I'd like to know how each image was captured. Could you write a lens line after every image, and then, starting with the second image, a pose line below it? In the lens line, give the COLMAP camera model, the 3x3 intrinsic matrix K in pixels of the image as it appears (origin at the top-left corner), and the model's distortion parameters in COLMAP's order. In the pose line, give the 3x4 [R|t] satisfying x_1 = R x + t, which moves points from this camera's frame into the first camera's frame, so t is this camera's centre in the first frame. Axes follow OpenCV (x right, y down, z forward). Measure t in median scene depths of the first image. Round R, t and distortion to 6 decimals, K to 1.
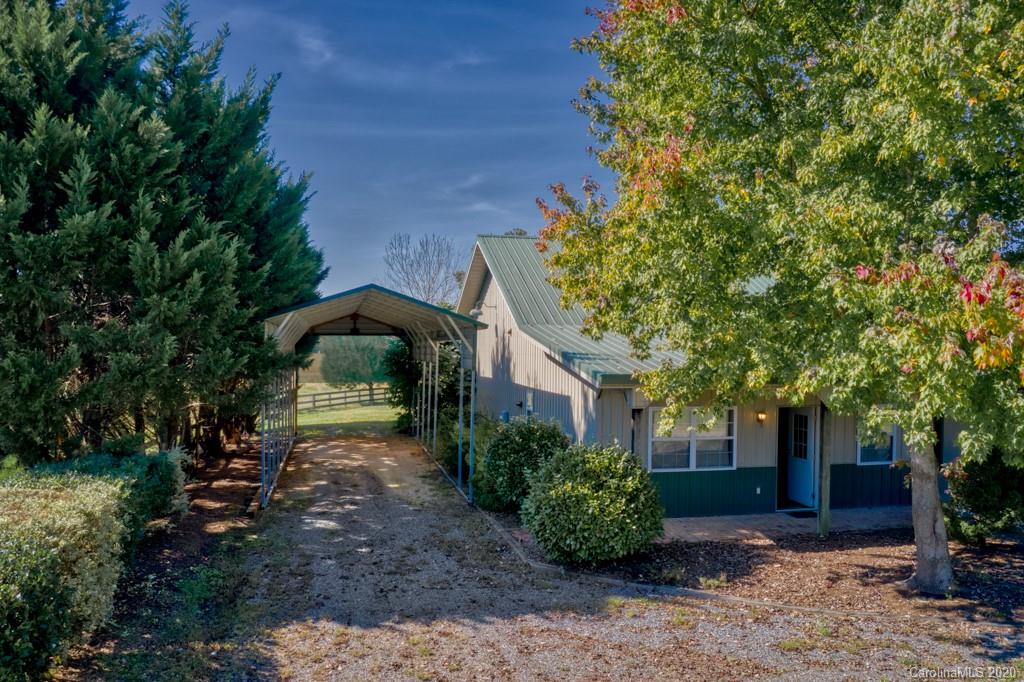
lens RADIAL K [[791.5, 0, 510.6], [0, 791.5, 342.2], [0, 0, 1]] dist [0.001354, -0.216785]
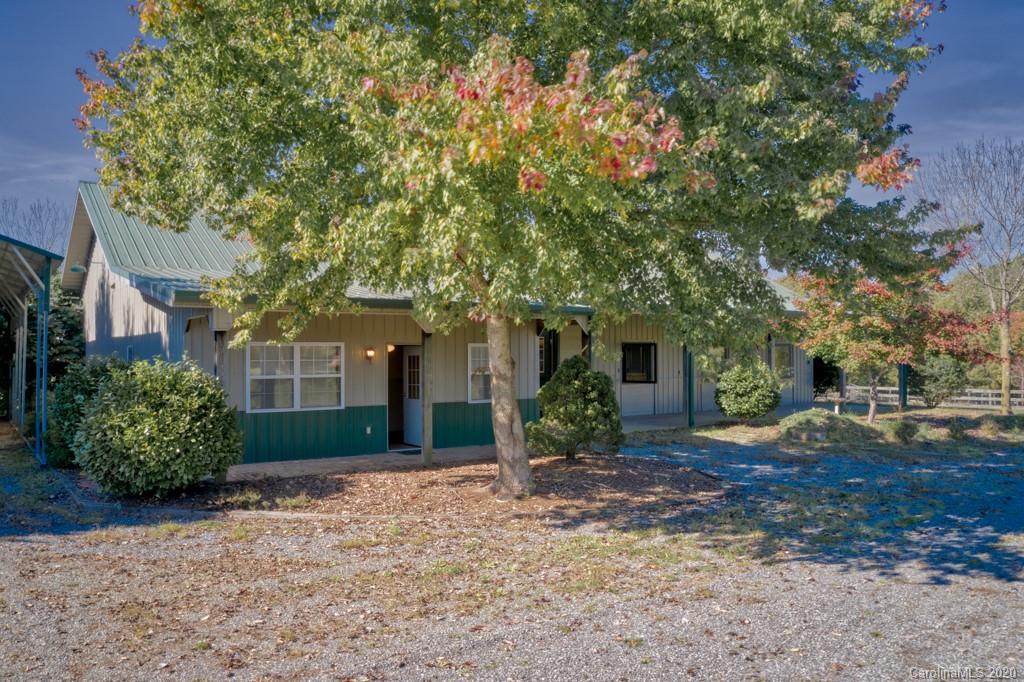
lens RADIAL K [[788.1, 0, 512.0], [0, 788.1, 341.0], [0, 0, 1]] dist [-0.072298, -0.002117]
pose [[0.922919, -0.008987, 0.384888, 0.143444], [0.018008, 0.999641, -0.019842, 0.136588], [-0.384572, 0.025243, 0.922750, 0.050291]]
